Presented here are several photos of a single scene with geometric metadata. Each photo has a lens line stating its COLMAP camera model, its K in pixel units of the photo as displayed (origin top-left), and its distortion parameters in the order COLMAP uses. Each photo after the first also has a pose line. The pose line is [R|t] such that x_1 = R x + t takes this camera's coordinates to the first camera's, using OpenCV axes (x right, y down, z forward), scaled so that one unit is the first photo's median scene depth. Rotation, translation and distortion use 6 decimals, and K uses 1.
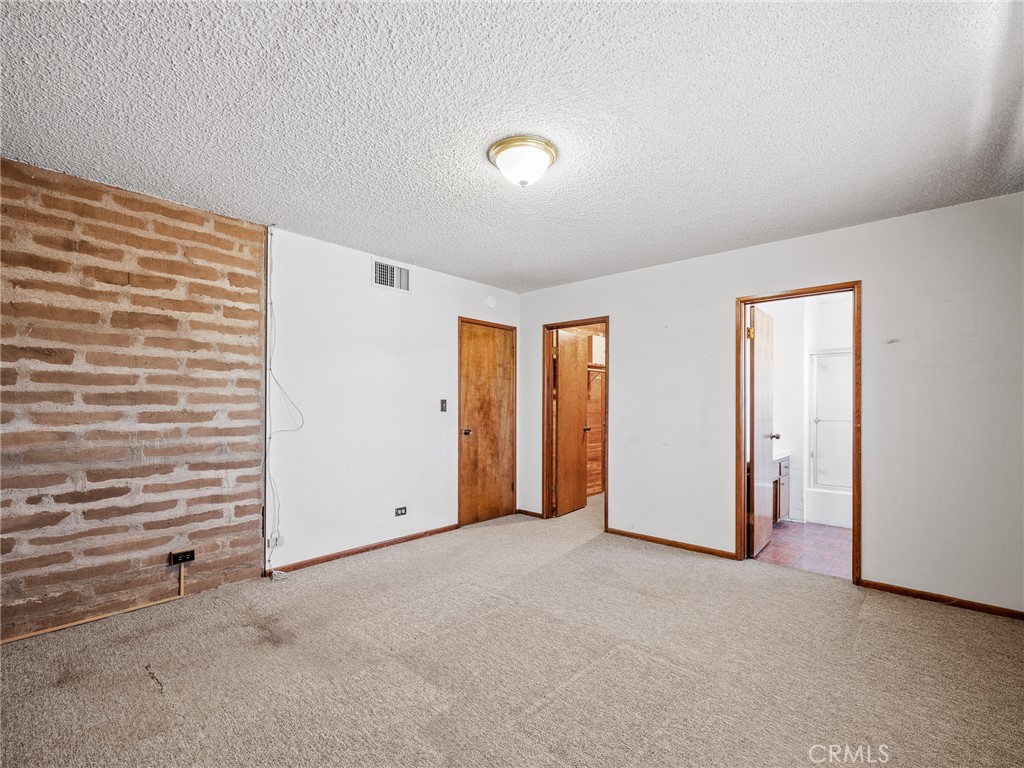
lens RADIAL K [[480.7, 0, 509.3], [0, 480.7, 398.8], [0, 0, 1]] dist [-0.000359, -0.000009]
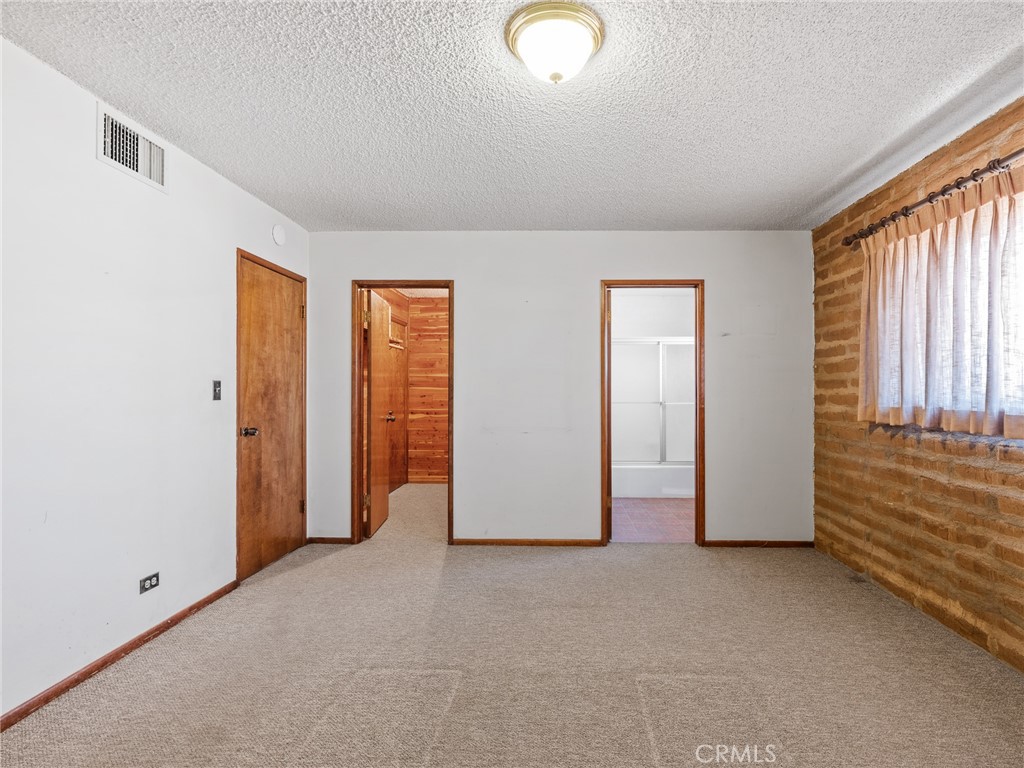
lens RADIAL K [[517.5, 0, 557.0], [0, 517.5, 381.6], [0, 0, 1]] dist [-0.001587, 0.000525]
pose [[0.743856, 0.007898, 0.668293, -0.247068], [-0.006581, 0.999968, -0.004492, 0.003160], [-0.668307, -0.001057, 0.743885, 0.221210]]
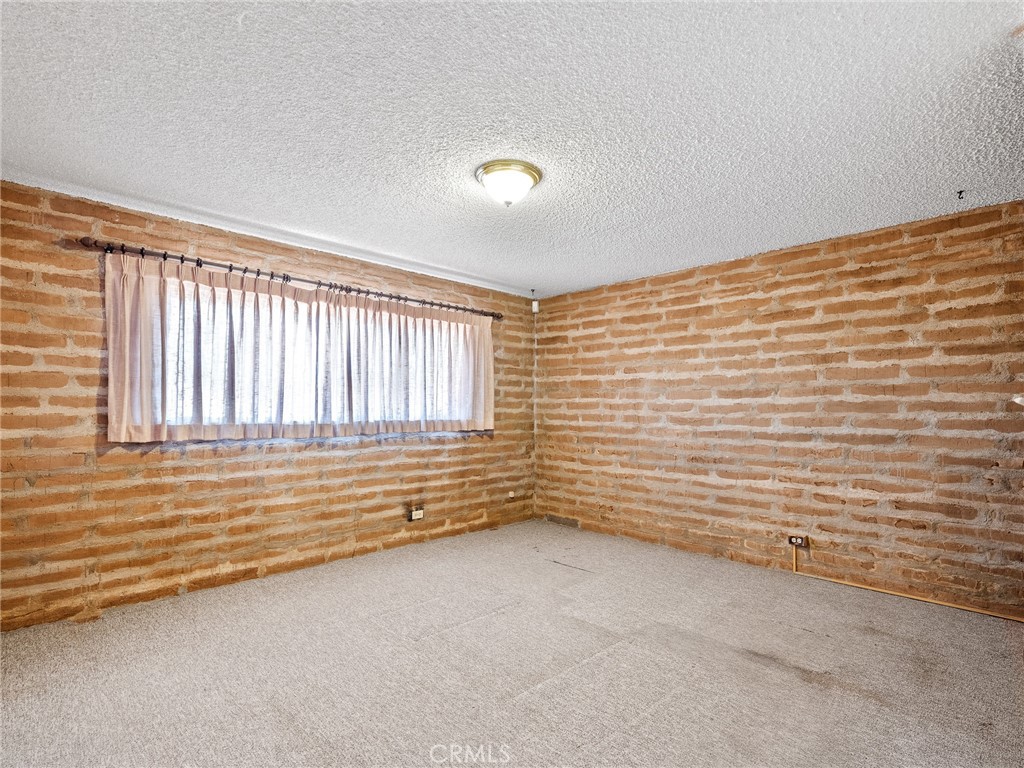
lens RADIAL K [[504.2, 0, 517.4], [0, 504.2, 387.9], [0, 0, 1]] dist [-0.004058, -0.000644]
pose [[-0.998802, -0.003965, 0.048766, -0.024764], [-0.006902, 0.998162, -0.060209, 0.015906], [-0.048438, -0.060473, -0.996994, 1.087123]]
